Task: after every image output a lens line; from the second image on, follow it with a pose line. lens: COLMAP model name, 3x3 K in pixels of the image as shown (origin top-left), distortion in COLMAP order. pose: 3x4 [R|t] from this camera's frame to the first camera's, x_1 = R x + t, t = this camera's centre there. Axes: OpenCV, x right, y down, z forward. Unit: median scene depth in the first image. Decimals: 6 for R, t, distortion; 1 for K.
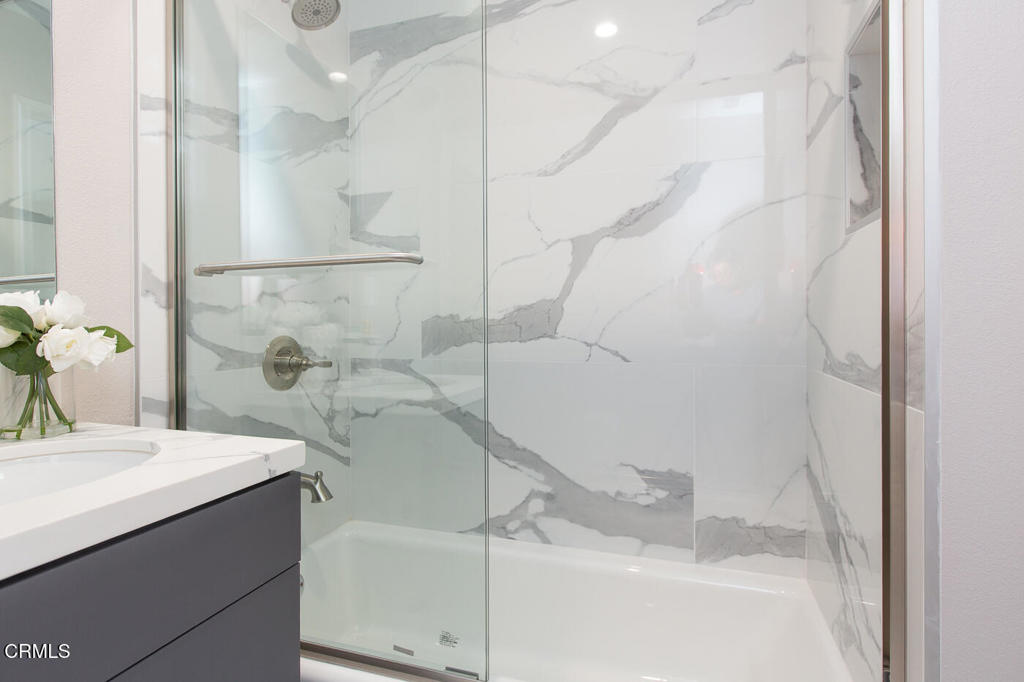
lens RADIAL K [[534.1, 0, 511.6], [0, 534.1, 323.6], [0, 0, 1]] dist [0.001240, -0.000338]
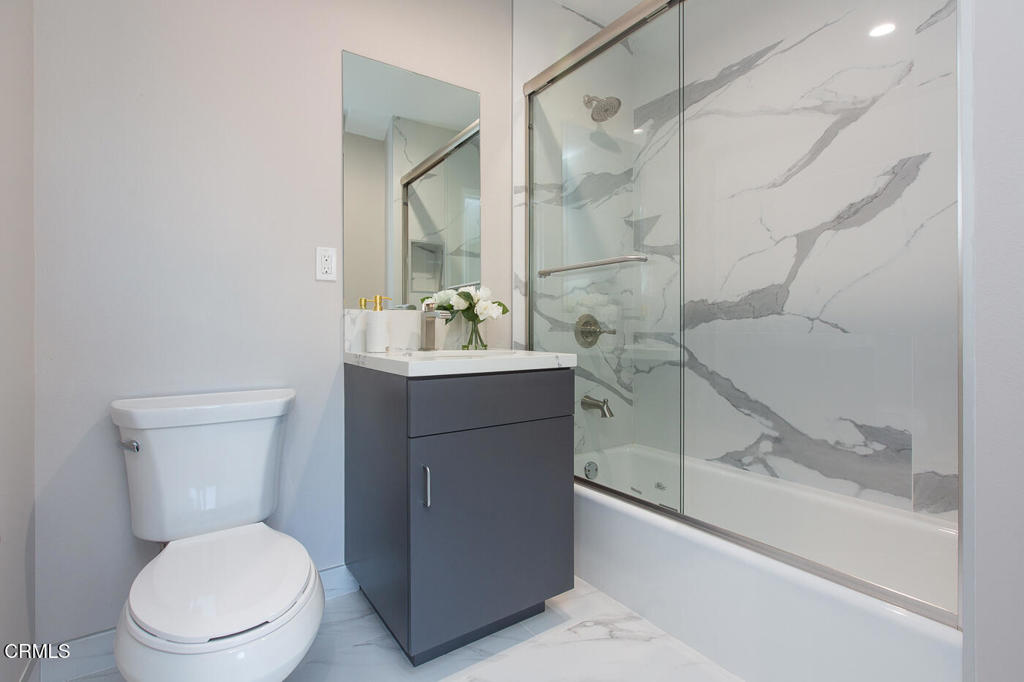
lens RADIAL K [[485.9, 0, 509.8], [0, 485.9, 328.1], [0, 0, 1]] dist [0.001154, -0.000002]
pose [[0.801691, 0.005696, -0.597711, 0.260358], [-0.006922, 0.999976, 0.000246, 0.065411], [0.597698, 0.003940, 0.801711, -0.314716]]
